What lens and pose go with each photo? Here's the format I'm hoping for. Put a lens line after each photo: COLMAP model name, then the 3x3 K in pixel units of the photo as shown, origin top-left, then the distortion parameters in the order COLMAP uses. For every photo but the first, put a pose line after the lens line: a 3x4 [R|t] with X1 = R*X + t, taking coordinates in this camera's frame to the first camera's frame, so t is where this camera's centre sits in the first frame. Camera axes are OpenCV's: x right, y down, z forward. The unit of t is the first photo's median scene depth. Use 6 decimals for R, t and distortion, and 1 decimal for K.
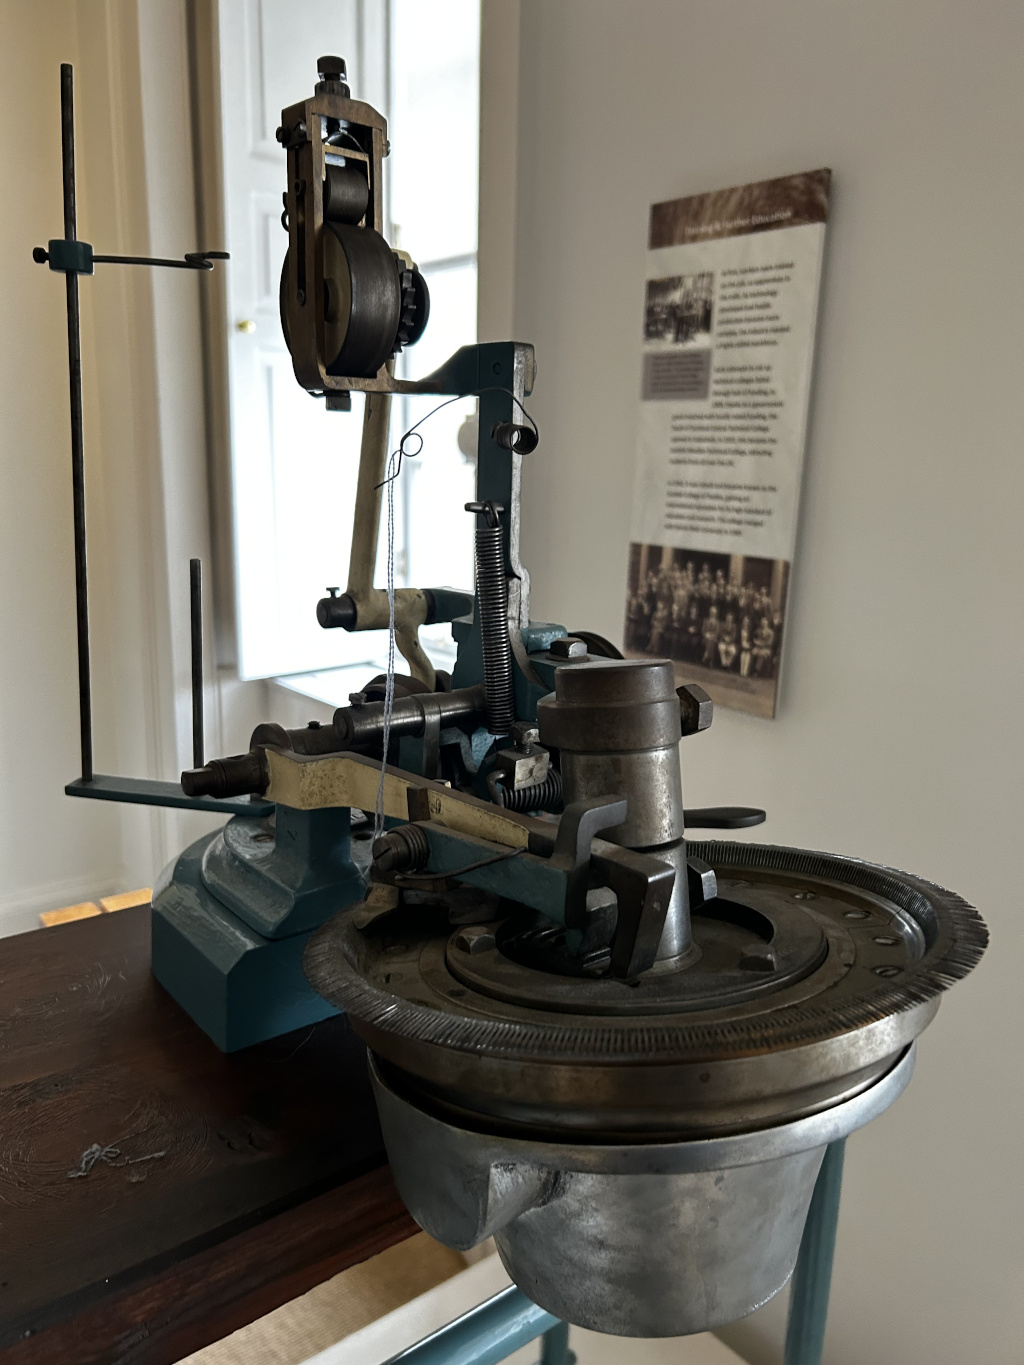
lens RADIAL K [[1040.2, 0, 511.9], [0, 1040.2, 695.8], [0, 0, 1]] dist [0.014096, -0.019077]
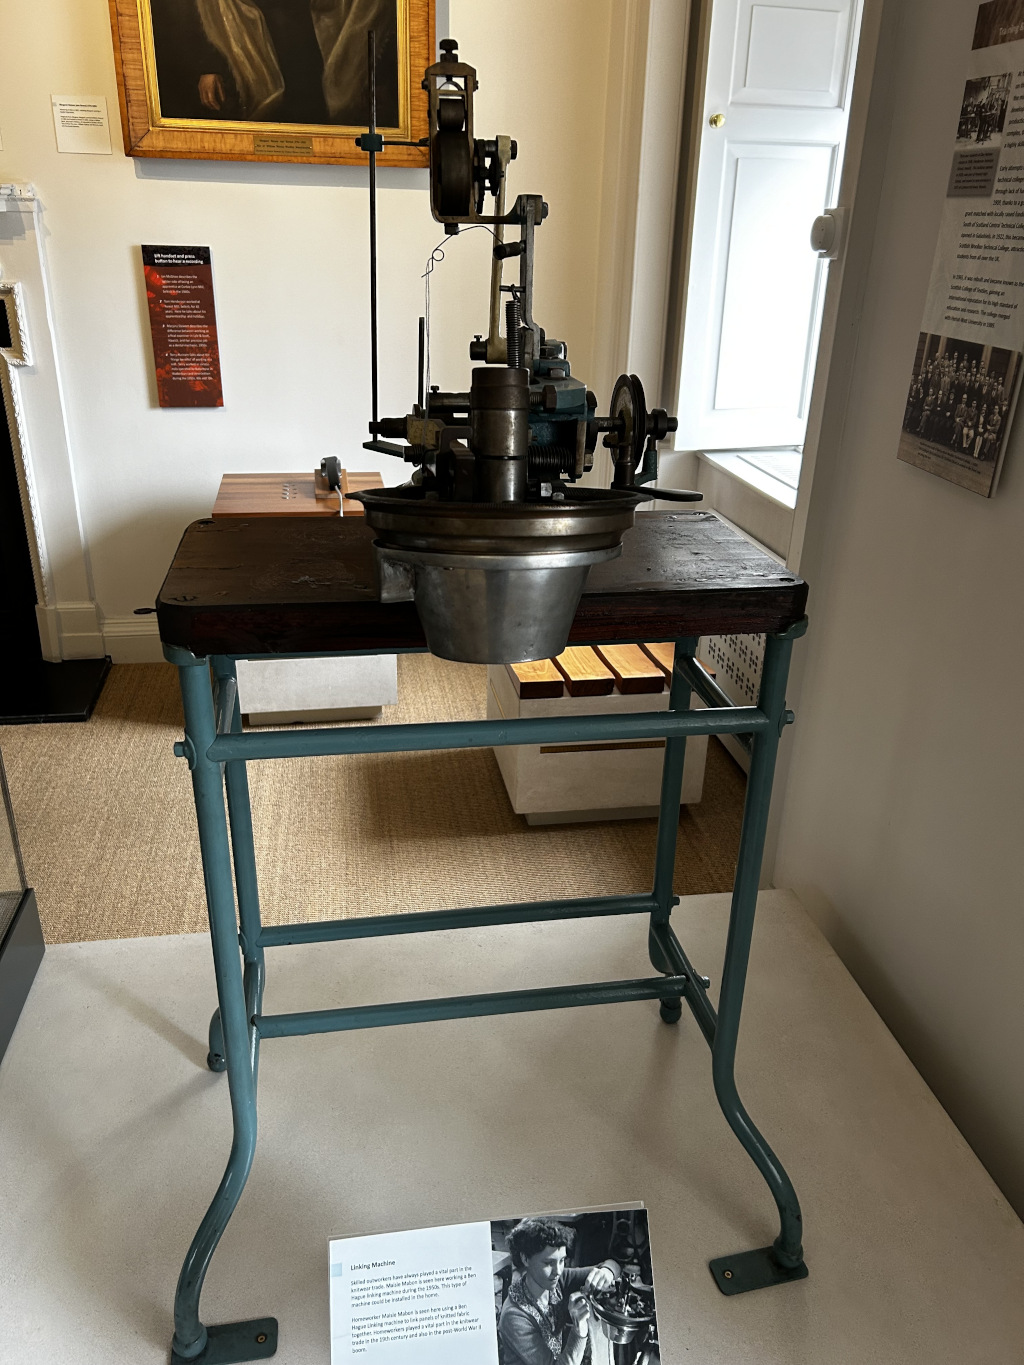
lens RADIAL K [[1040.2, 0, 504.7], [0, 1040.2, 675.3], [0, 0, 1]] dist [0.014096, -0.019077]
pose [[0.862755, 0.196324, -0.465952, 0.356575], [-0.114764, 0.973524, 0.197687, 0.045669], [0.492426, -0.117081, 0.862443, -0.253214]]
